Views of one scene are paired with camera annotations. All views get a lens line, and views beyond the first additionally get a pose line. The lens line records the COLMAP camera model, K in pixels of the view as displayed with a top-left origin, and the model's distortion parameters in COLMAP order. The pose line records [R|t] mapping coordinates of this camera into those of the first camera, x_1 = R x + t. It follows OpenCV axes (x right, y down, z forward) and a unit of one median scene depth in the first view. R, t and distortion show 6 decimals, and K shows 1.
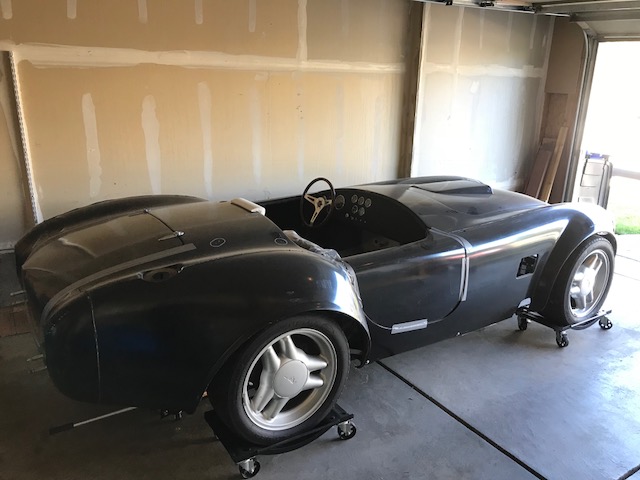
lens RADIAL K [[520.7, 0, 319.3], [0, 520.7, 238.8], [0, 0, 1]] dist [0.052995, -0.005457]
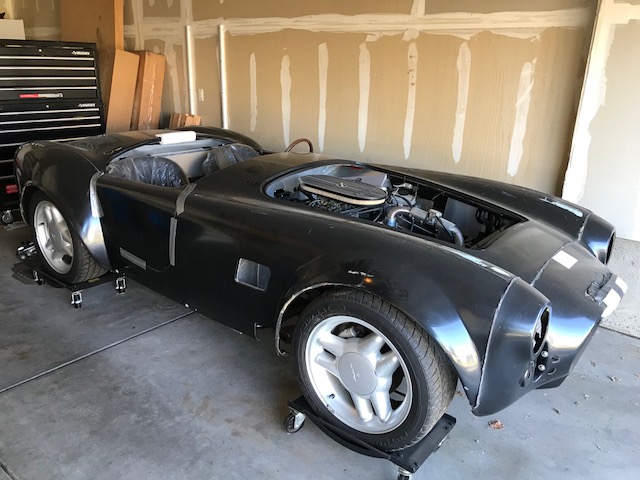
lens RADIAL K [[520.7, 0, 319.2], [0, 520.7, 242.6], [0, 0, 1]] dist [0.052995, -0.005457]
pose [[0.323188, 0.308438, -0.894659, 0.920326], [-0.296767, 0.930738, 0.213672, -0.151586], [0.898598, 0.196449, 0.392338, 0.676904]]
